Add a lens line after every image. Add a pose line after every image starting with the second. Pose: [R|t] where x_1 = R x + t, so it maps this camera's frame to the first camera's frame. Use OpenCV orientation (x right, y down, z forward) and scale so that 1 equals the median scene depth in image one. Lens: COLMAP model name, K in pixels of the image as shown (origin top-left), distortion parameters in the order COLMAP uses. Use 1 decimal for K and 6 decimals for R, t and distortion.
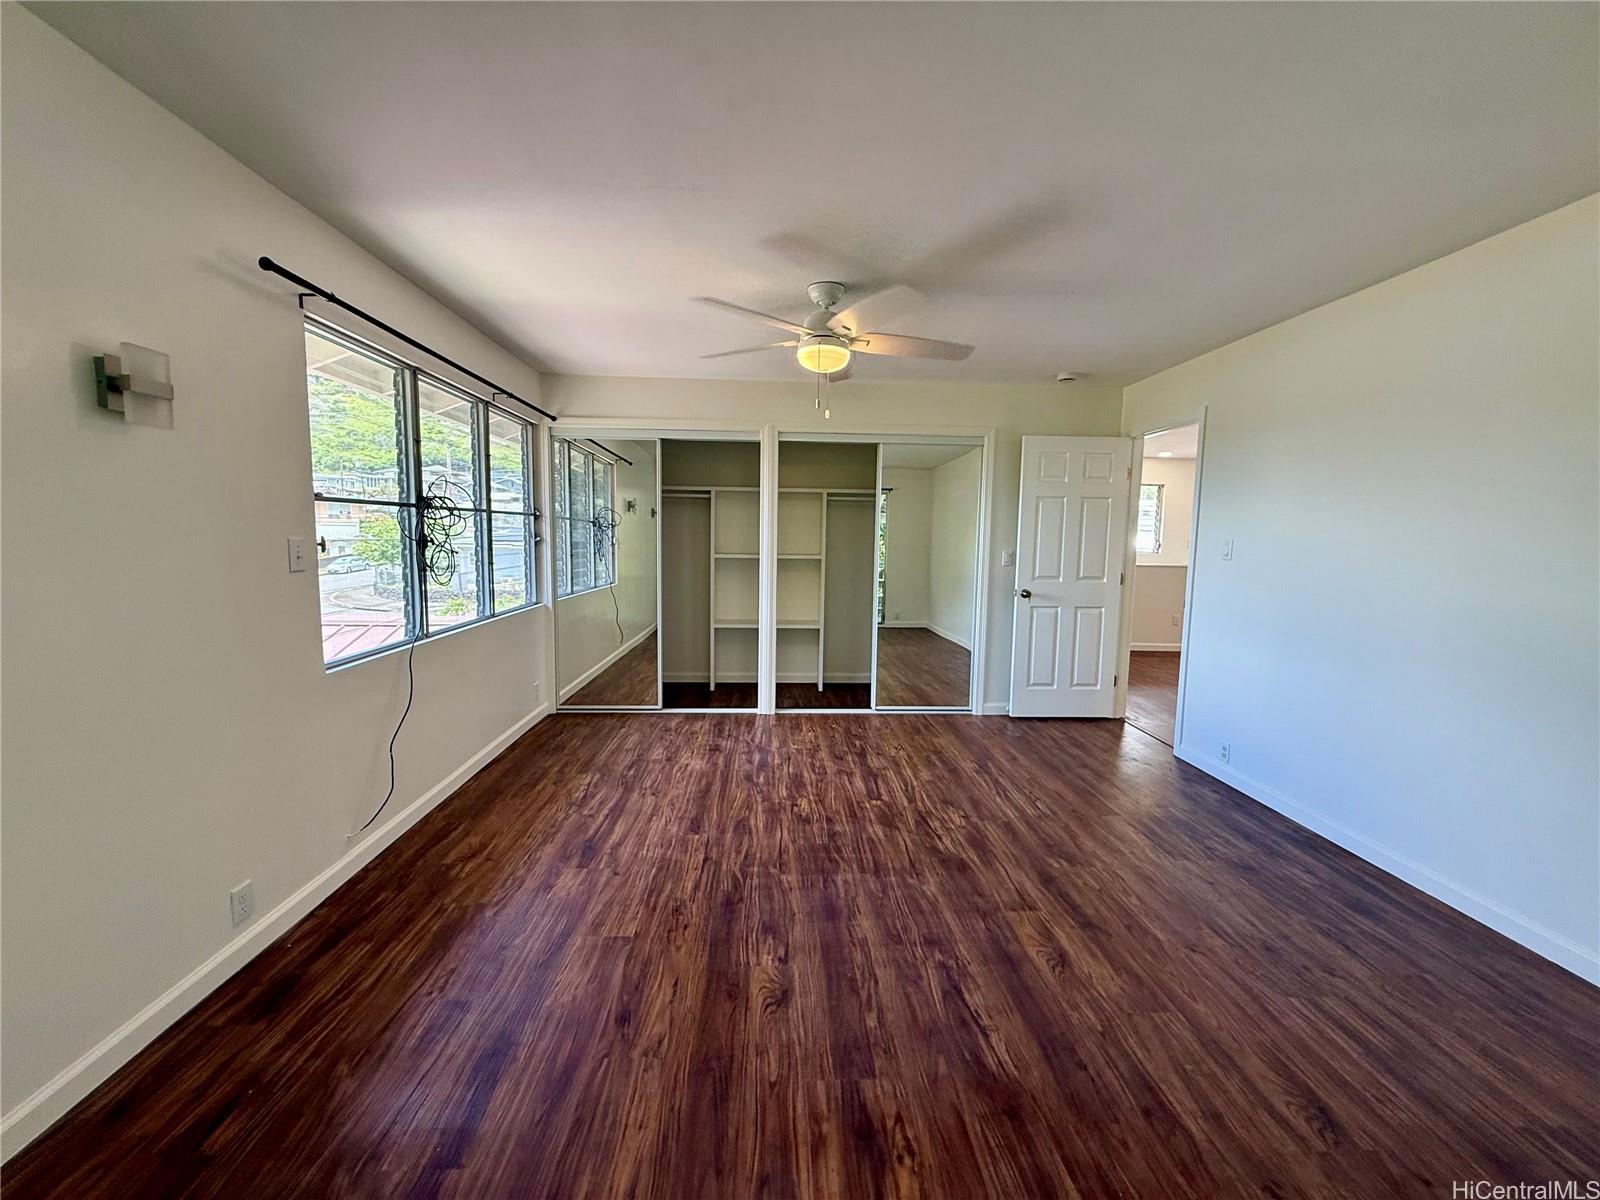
lens RADIAL K [[637.0, 0, 794.5], [0, 637.0, 598.4], [0, 0, 1]] dist [0.000311, 0.000076]
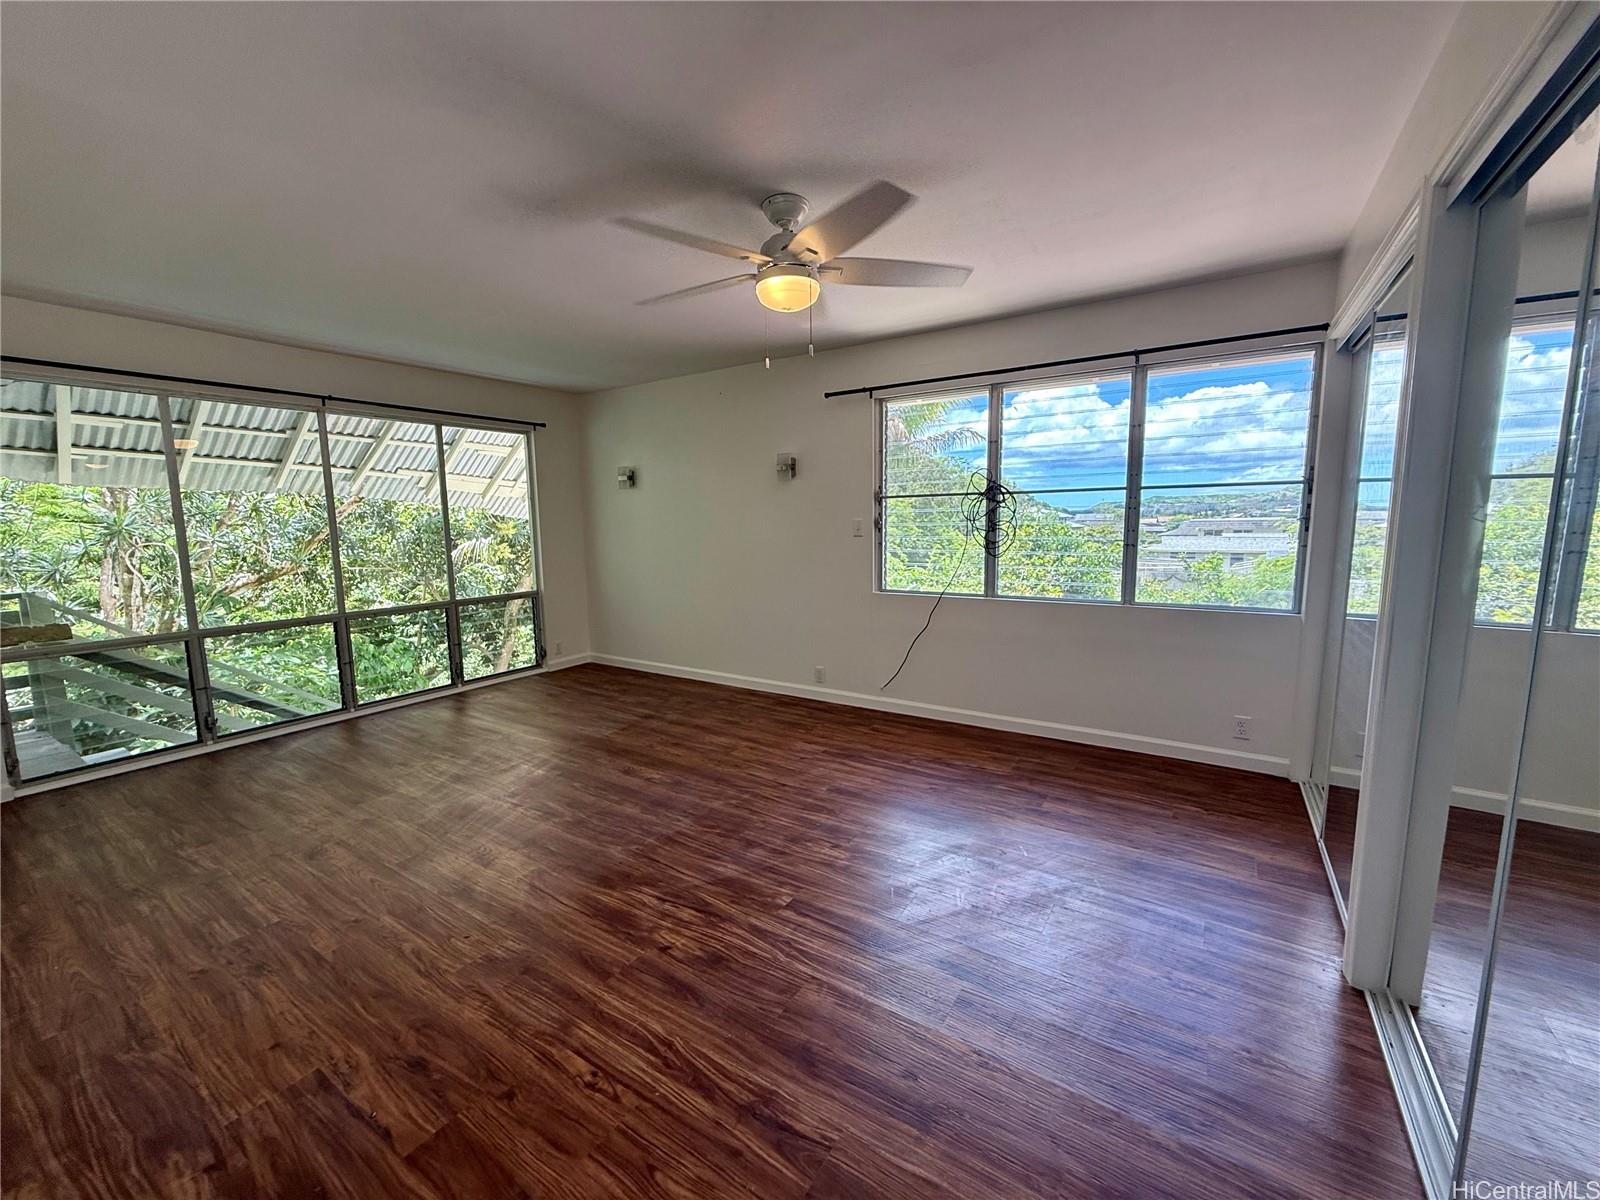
lens RADIAL K [[637.0, 0, 794.5], [0, 637.0, 598.4], [0, 0, 1]] dist [0.000311, 0.000076]
pose [[-0.584724, 0.095149, -0.805633, 0.735839], [-0.074339, 0.982635, 0.170008, -0.134173], [0.807819, 0.159298, -0.567497, 1.537953]]
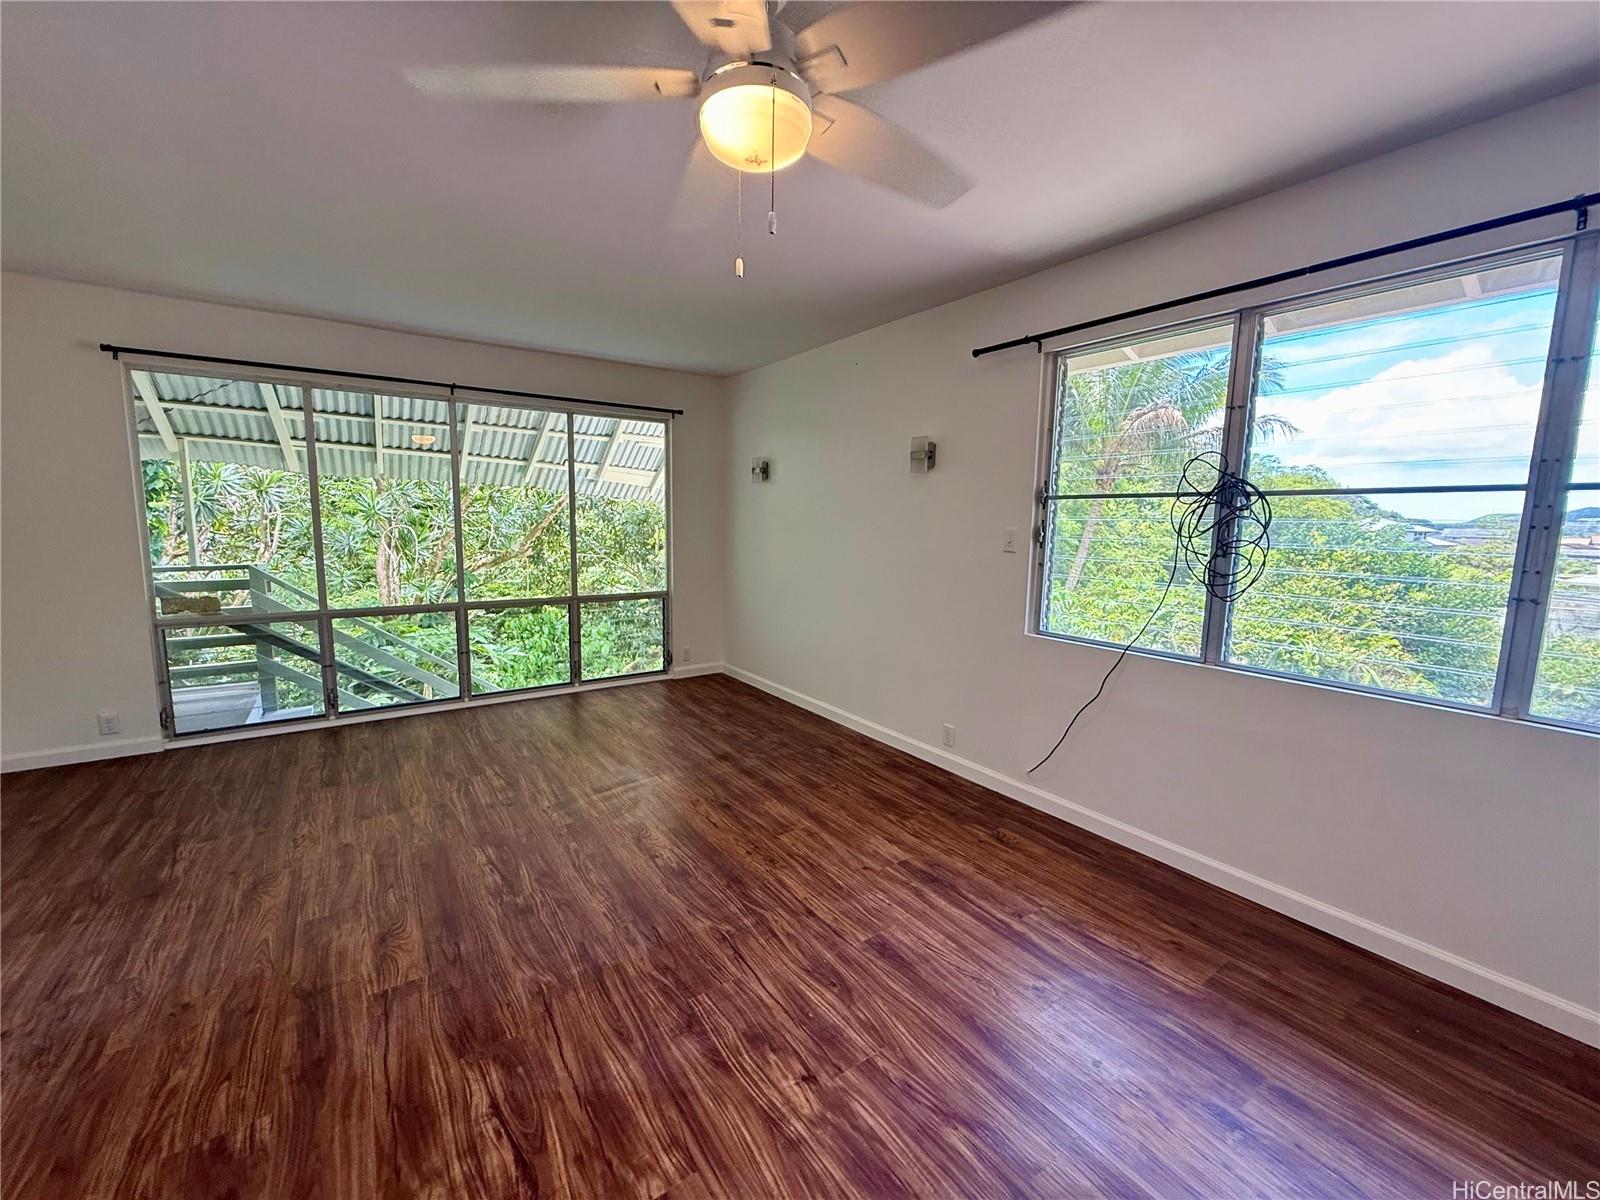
lens RADIAL K [[637.0, 0, 794.5], [0, 637.0, 598.4], [0, 0, 1]] dist [0.000311, 0.000076]
pose [[-0.843171, 0.039160, -0.536217, 0.285847], [-0.082556, 0.976086, 0.201099, -0.142657], [0.531269, 0.213829, -0.819775, 1.475828]]
